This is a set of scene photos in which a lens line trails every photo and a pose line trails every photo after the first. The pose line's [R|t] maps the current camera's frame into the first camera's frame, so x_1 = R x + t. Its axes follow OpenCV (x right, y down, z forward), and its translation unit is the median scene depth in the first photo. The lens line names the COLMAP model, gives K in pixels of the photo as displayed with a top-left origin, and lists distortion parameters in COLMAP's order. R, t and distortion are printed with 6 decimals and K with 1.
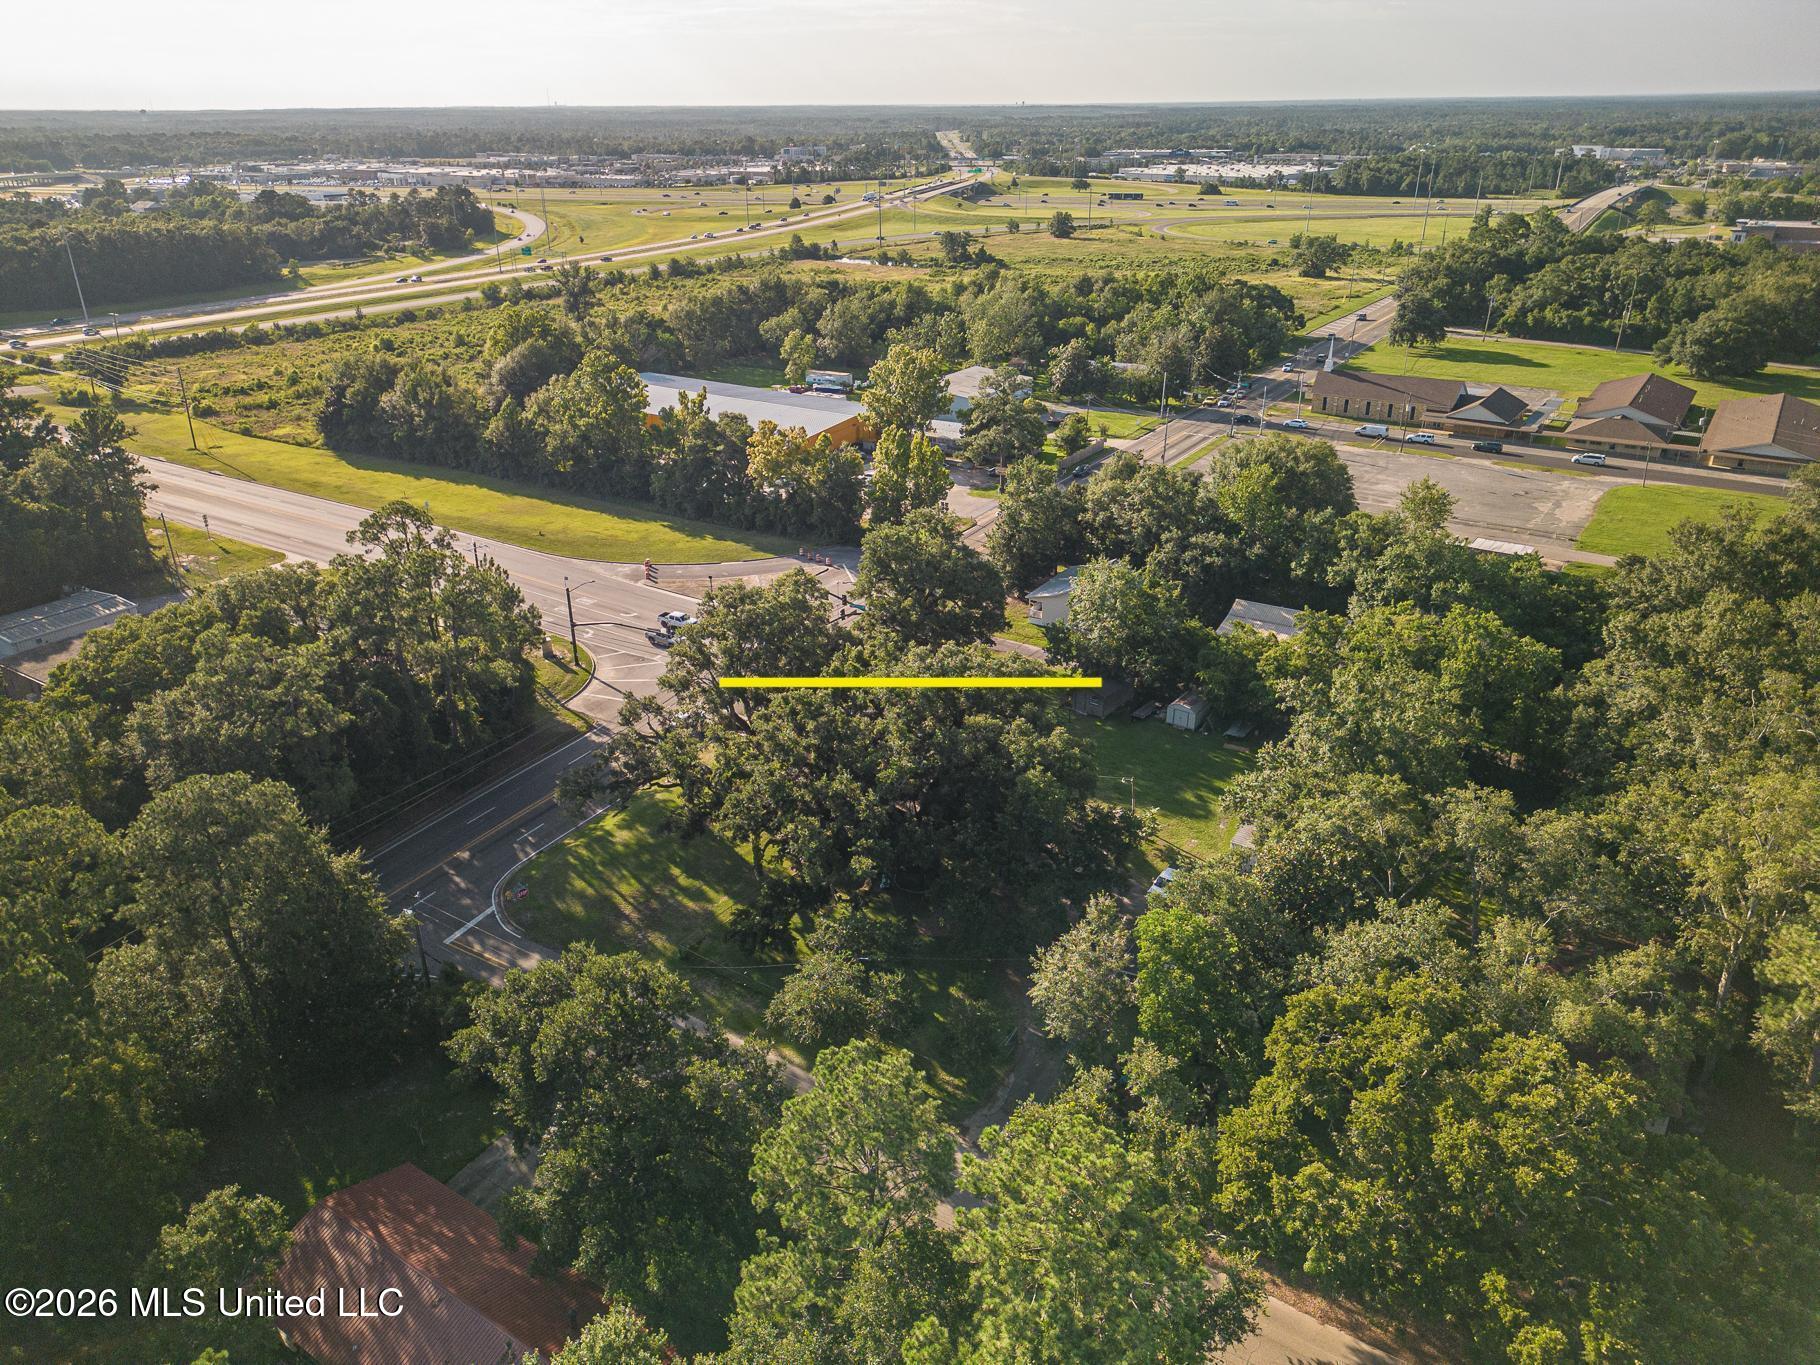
lens RADIAL K [[1251.3, 0, 910.6], [0, 1251.3, 682.0], [0, 0, 1]] dist [0.022939, -0.022208]
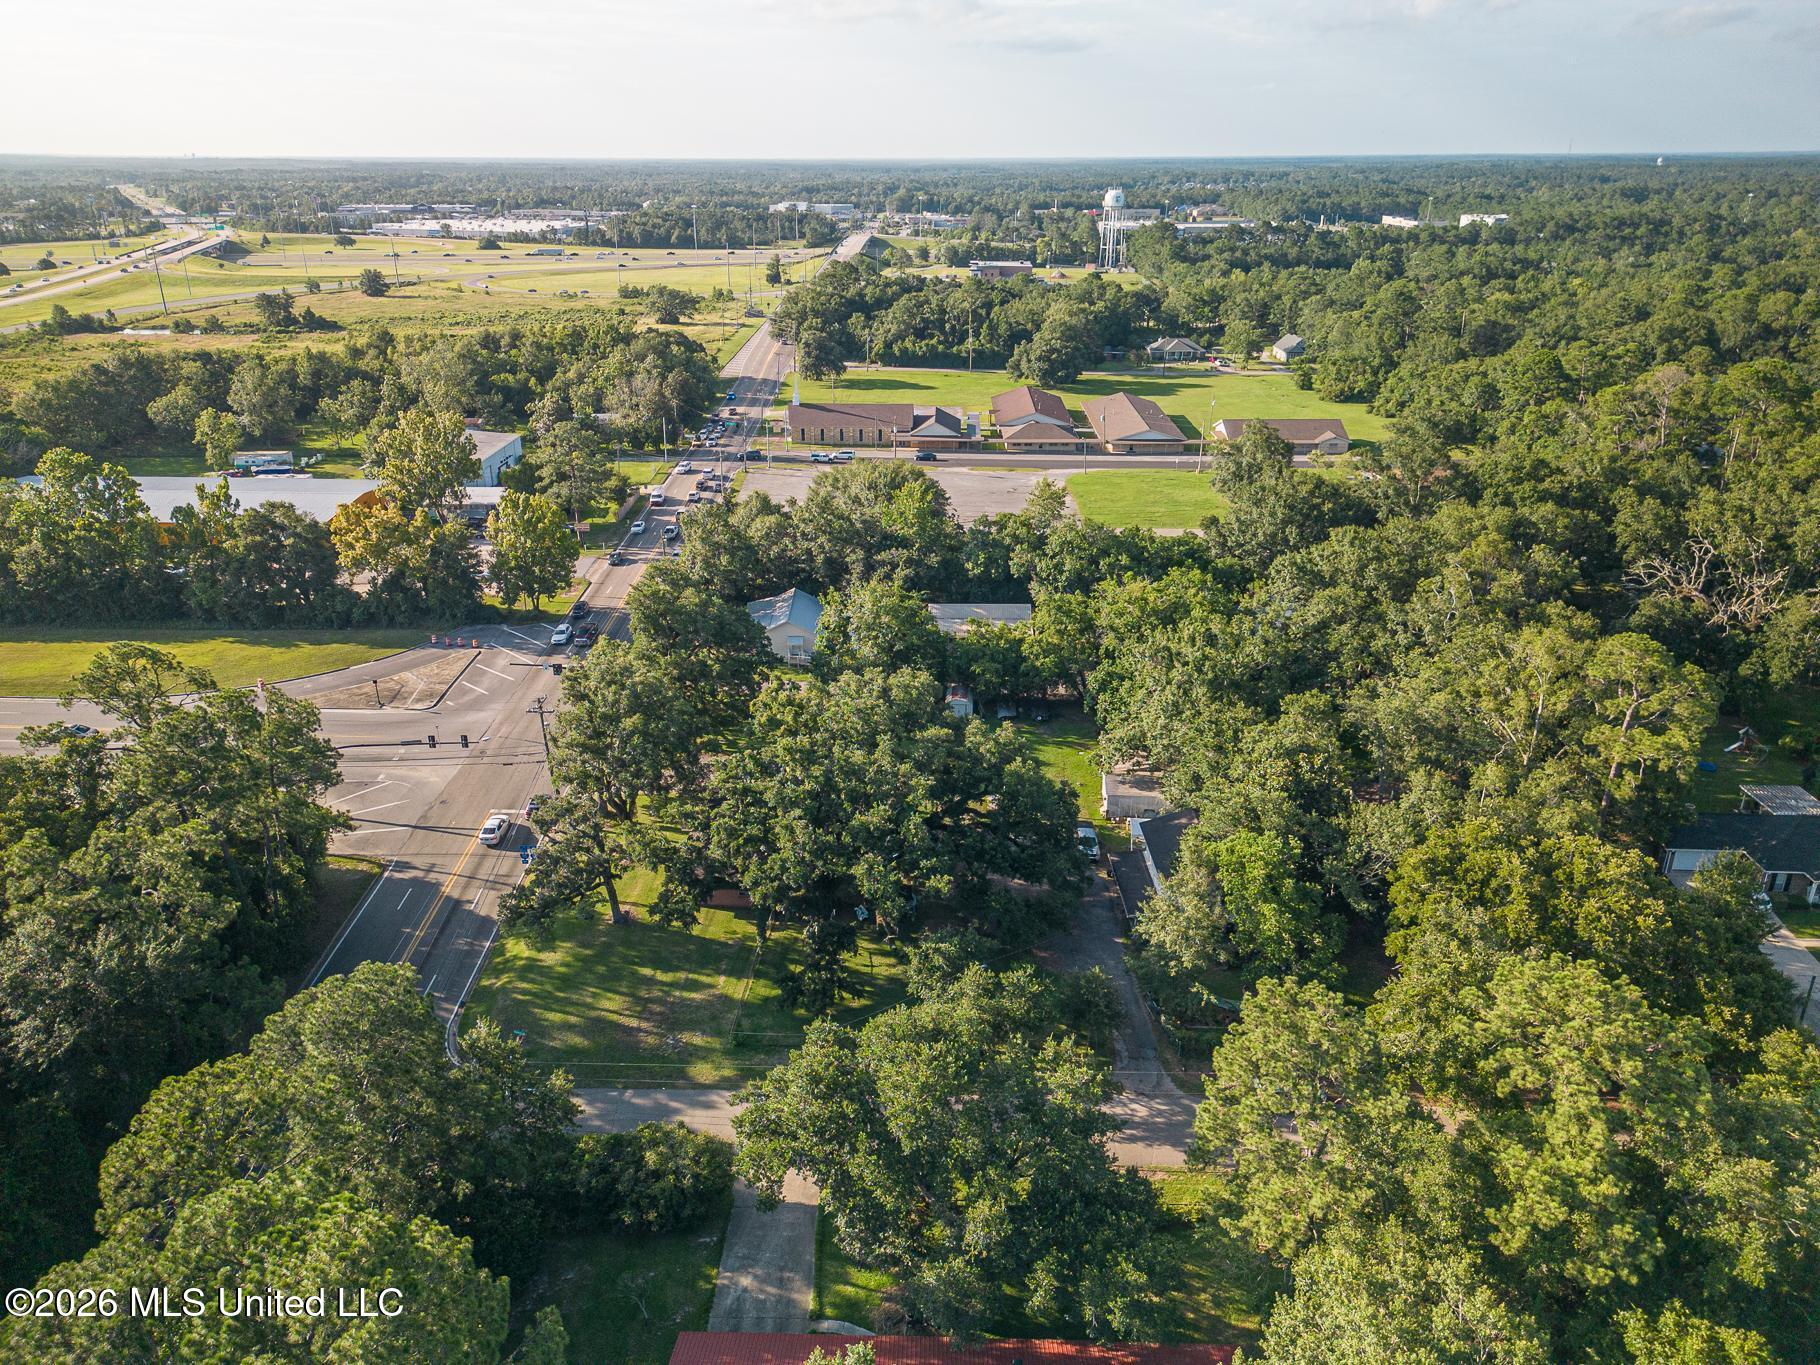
lens RADIAL K [[1251.3, 0, 914.2], [0, 1251.3, 684.4], [0, 0, 1]] dist [0.022939, -0.022208]
pose [[0.843421, -0.194357, 0.500866, -0.123940], [0.212457, 0.976938, 0.021331, -0.009248], [-0.493461, 0.088421, 0.865262, 0.023695]]
